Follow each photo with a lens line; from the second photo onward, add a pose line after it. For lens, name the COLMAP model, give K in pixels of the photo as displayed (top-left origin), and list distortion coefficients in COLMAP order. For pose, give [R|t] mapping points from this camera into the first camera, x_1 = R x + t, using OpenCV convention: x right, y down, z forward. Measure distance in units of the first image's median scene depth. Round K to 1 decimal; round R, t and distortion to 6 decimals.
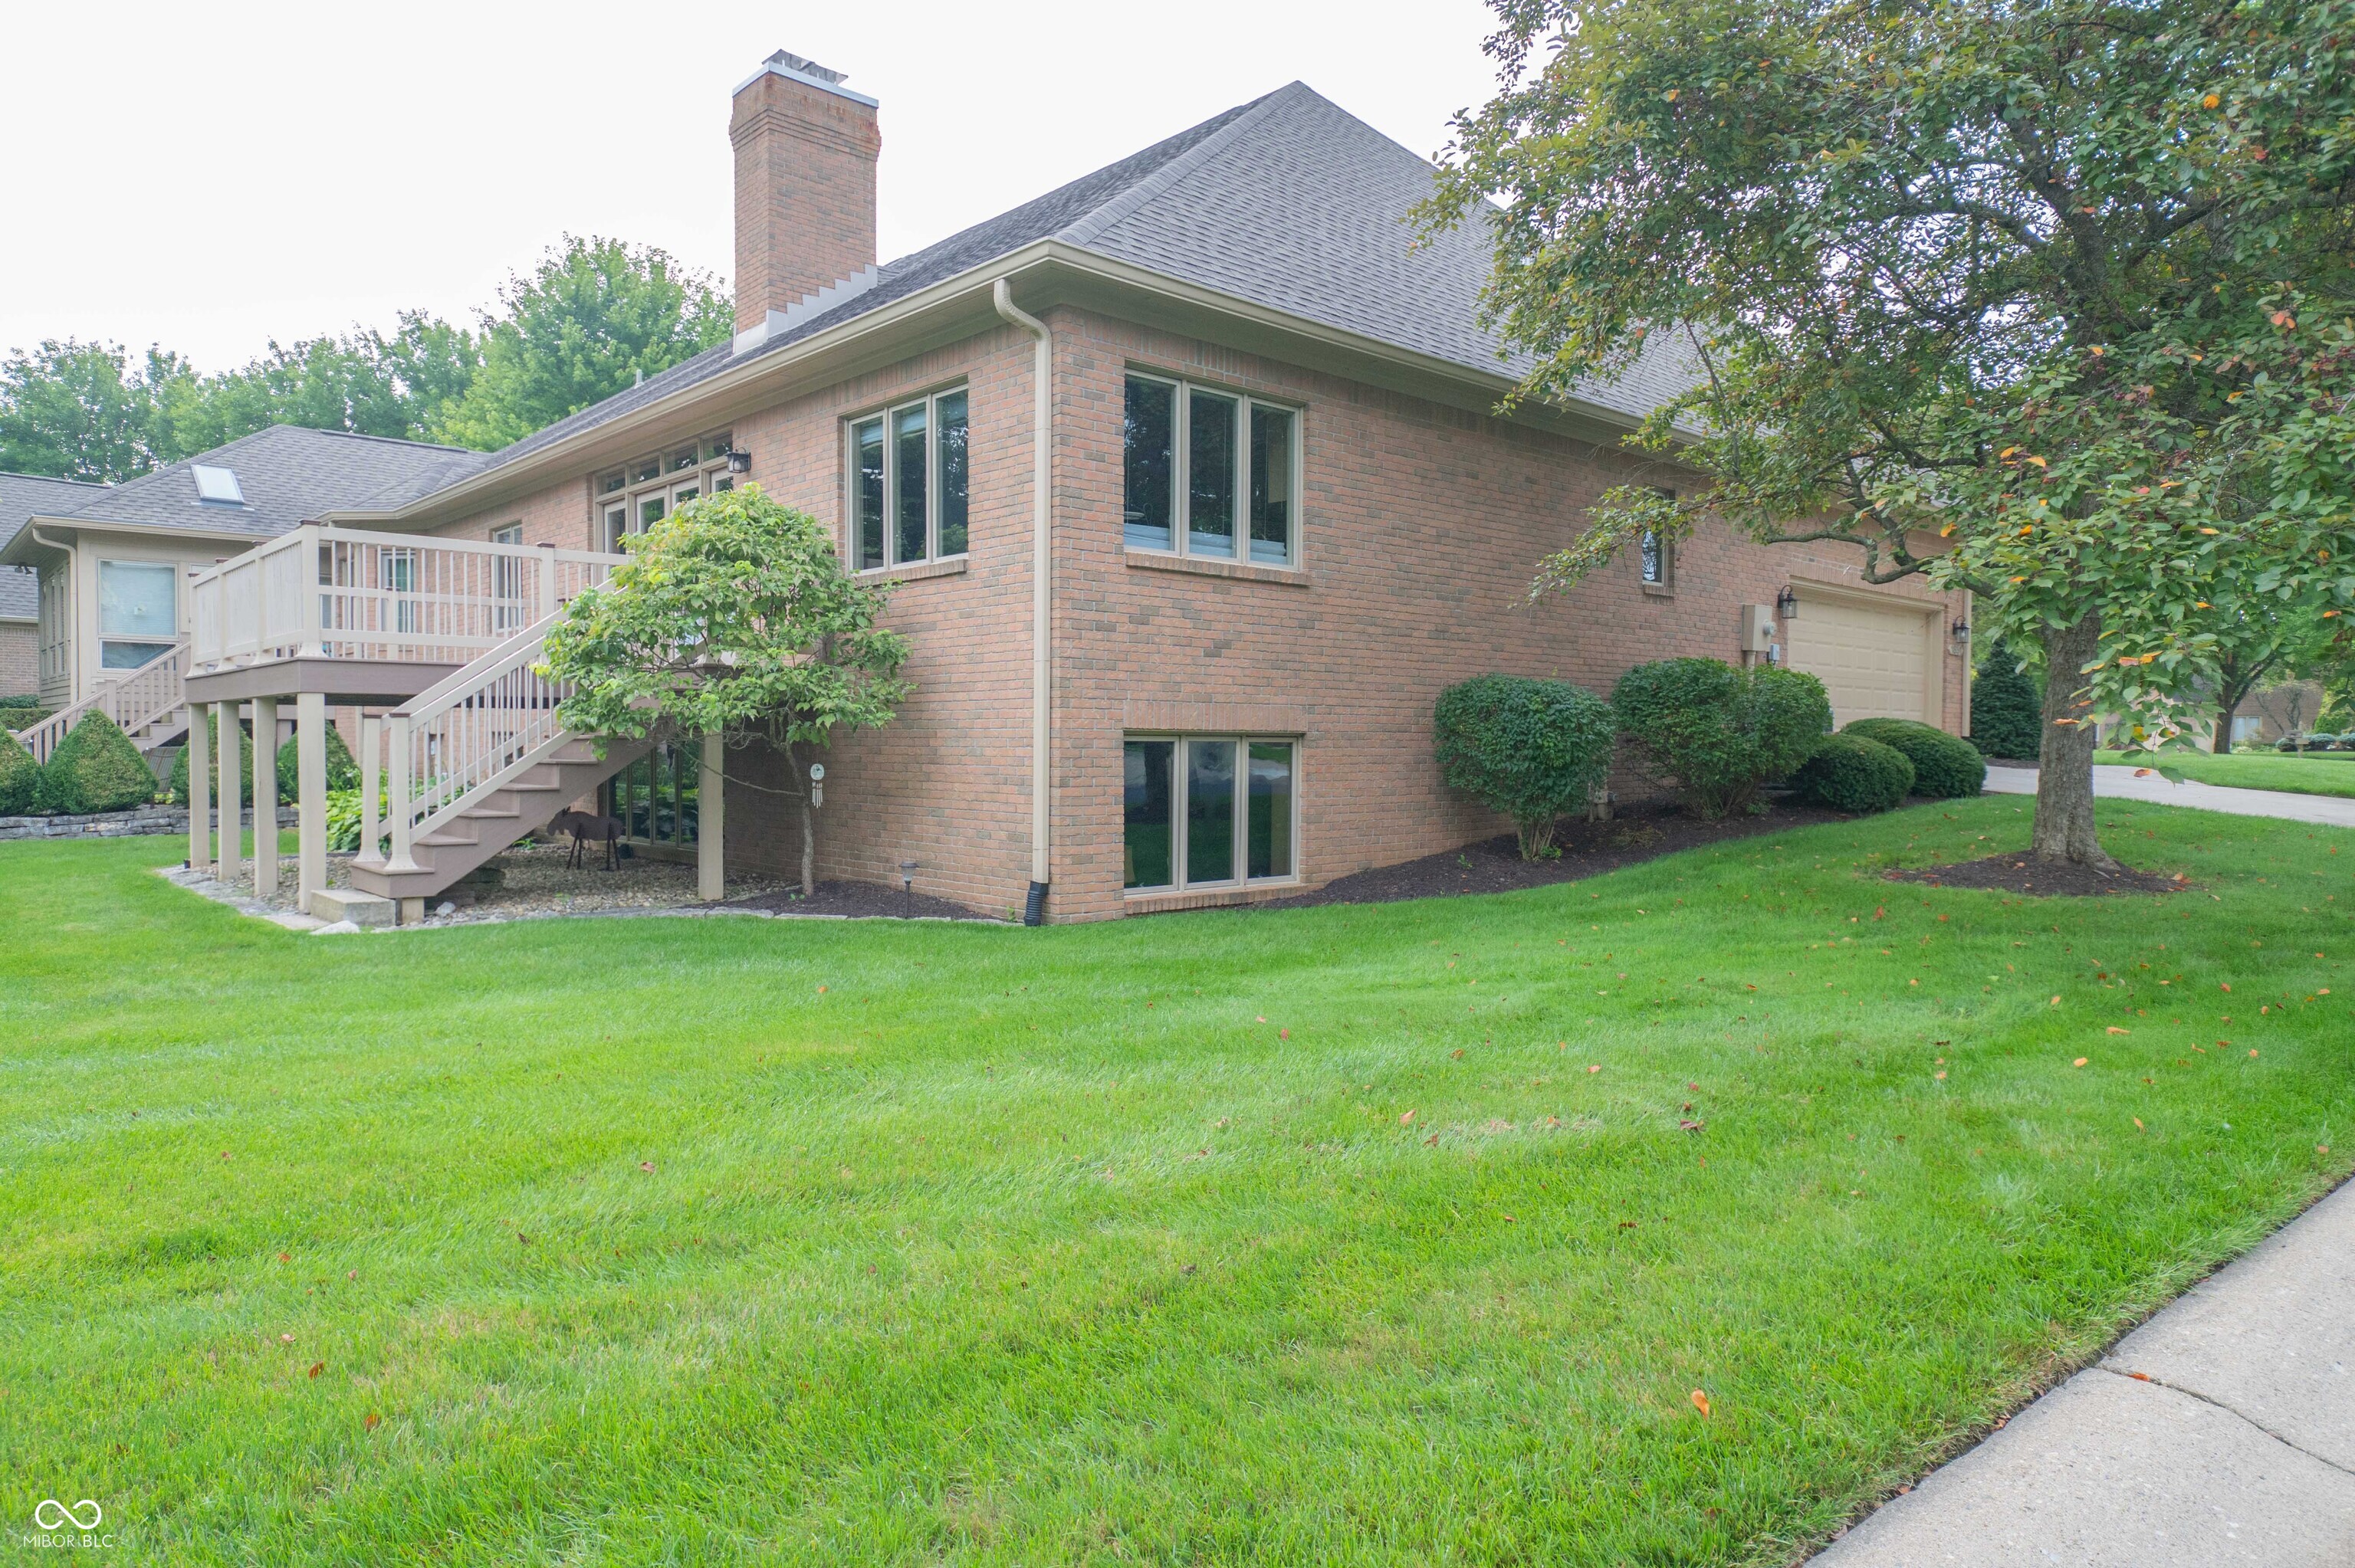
lens RADIAL K [[1517.9, 0, 1179.9], [0, 1517.9, 810.5], [0, 0, 1]] dist [0.015737, 0.000786]
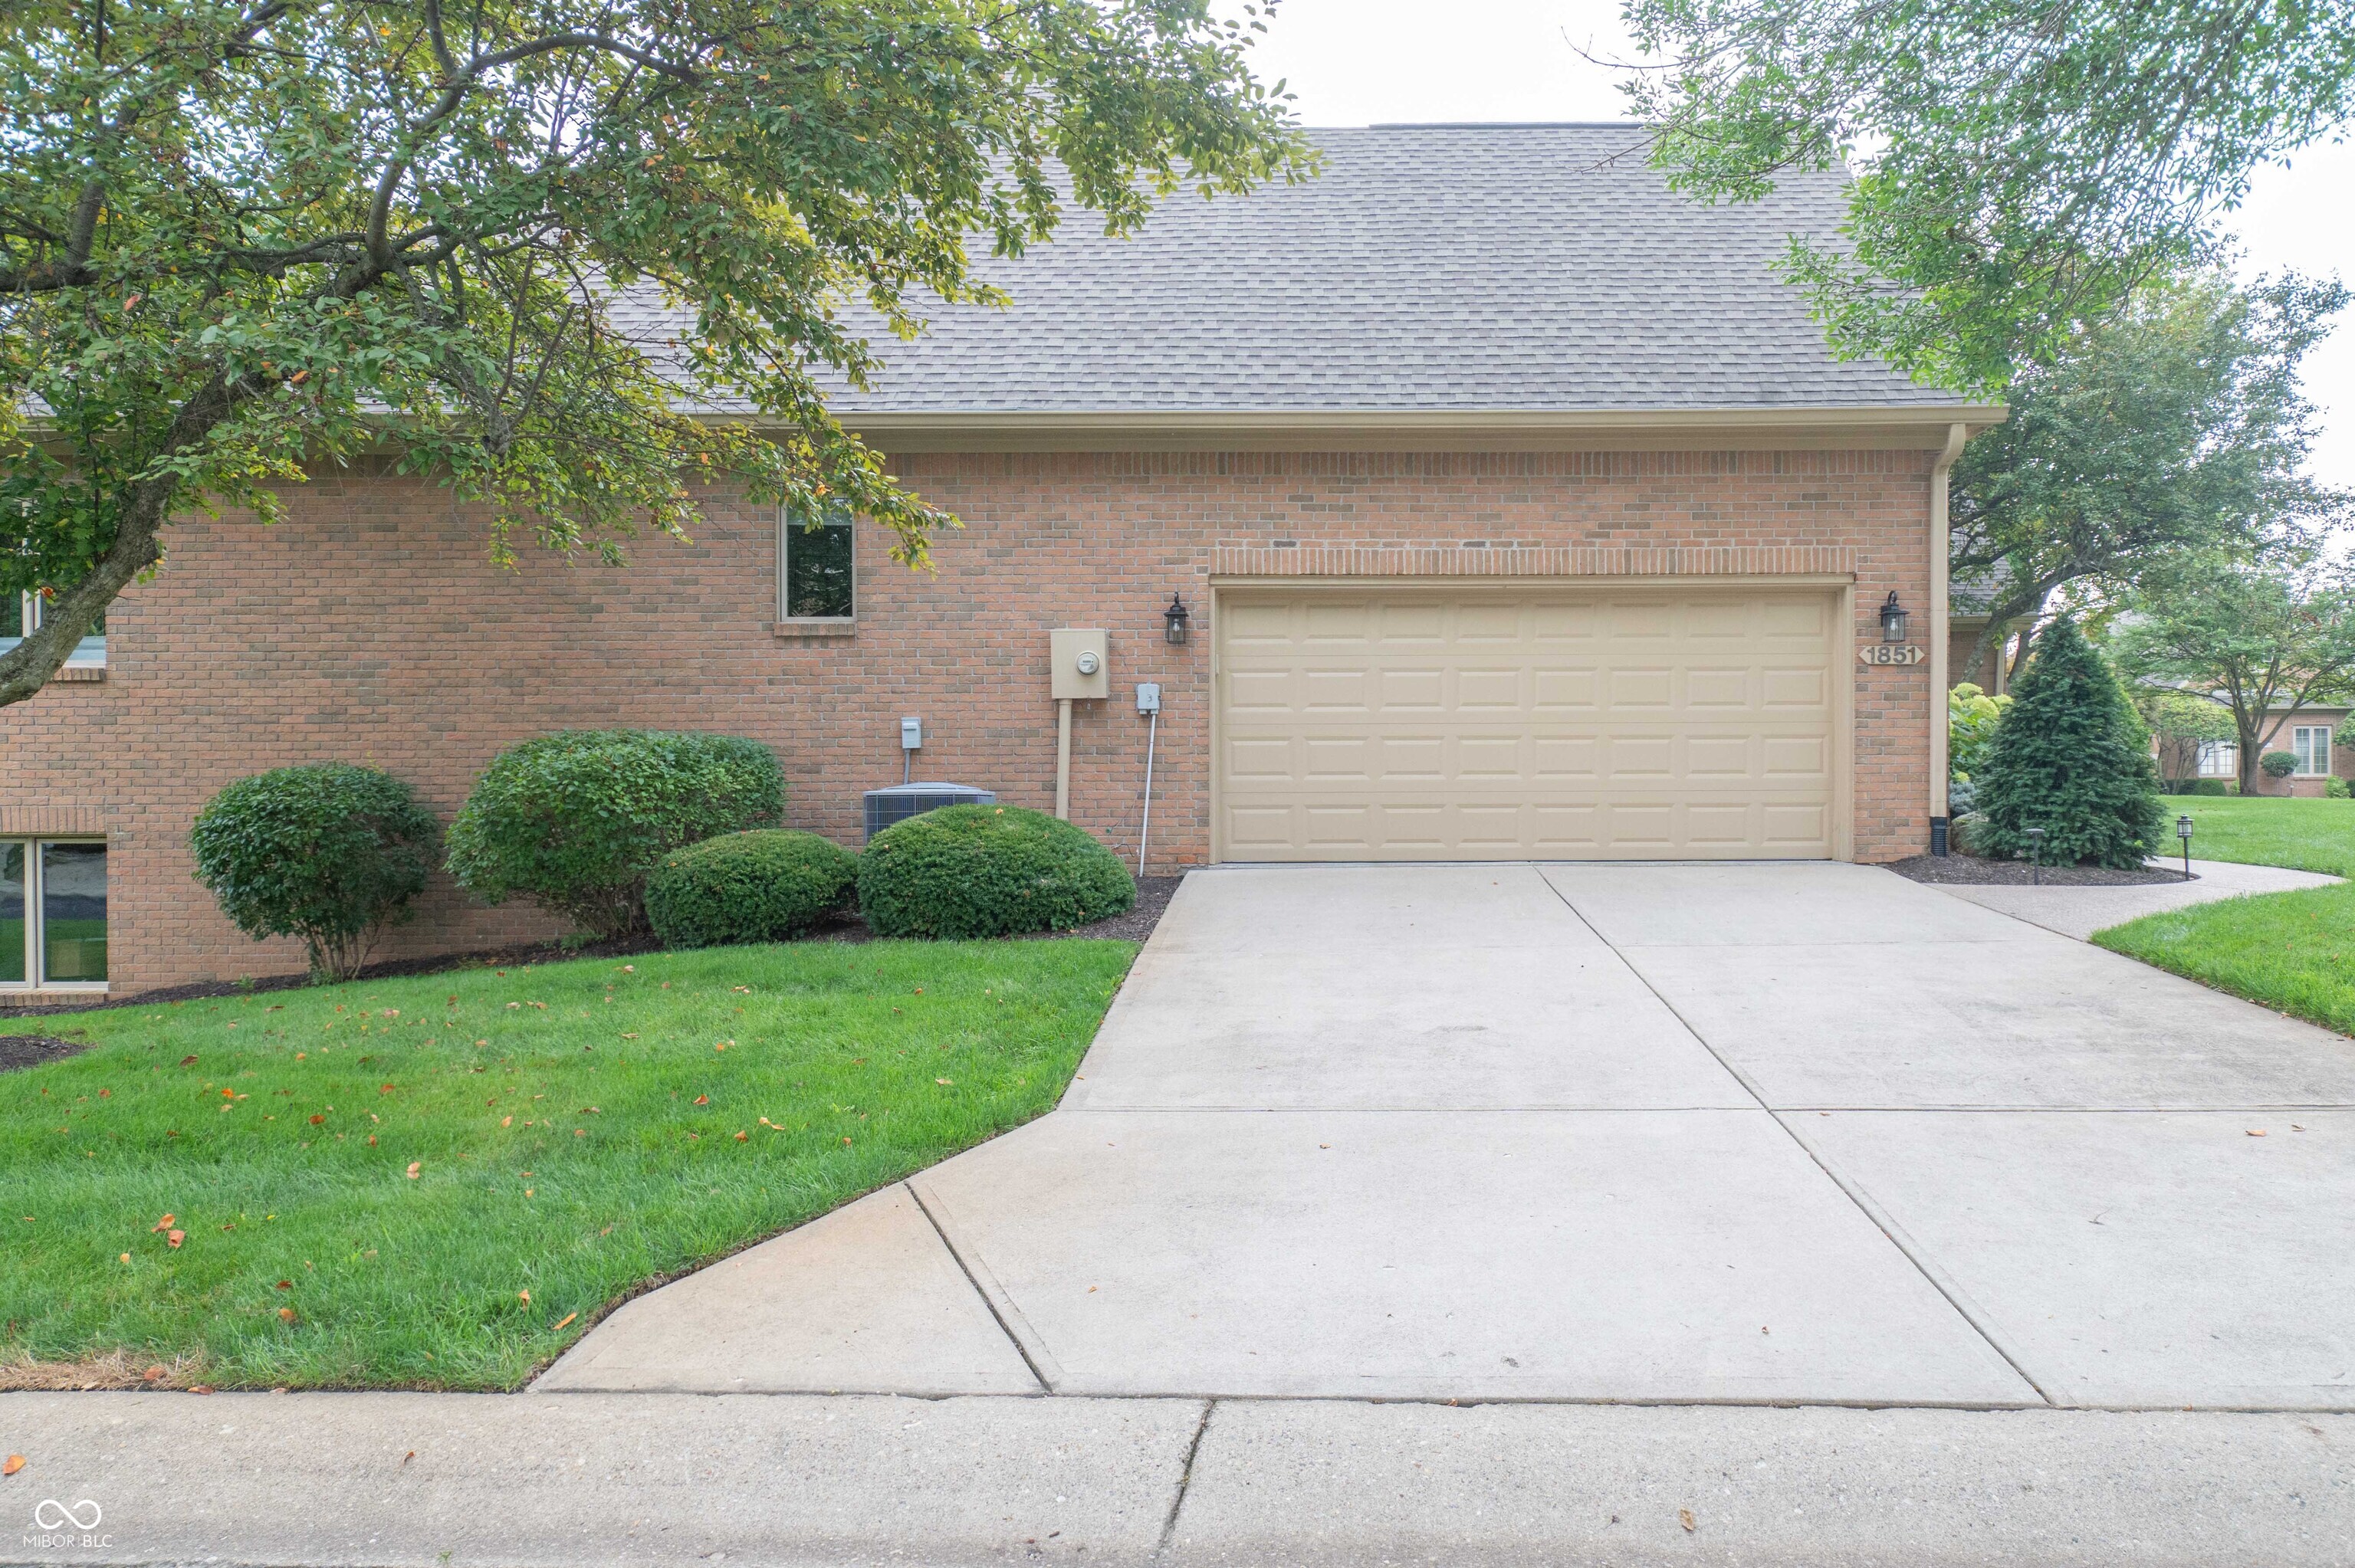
lens RADIAL K [[1517.9, 0, 1179.9], [0, 1517.9, 810.5], [0, 0, 1]] dist [0.015737, 0.000786]
pose [[0.718911, 0.006155, -0.695075, 1.233459], [-0.020705, 0.999707, -0.012563, -0.067880], [0.694793, 0.023423, 0.718828, 0.778984]]
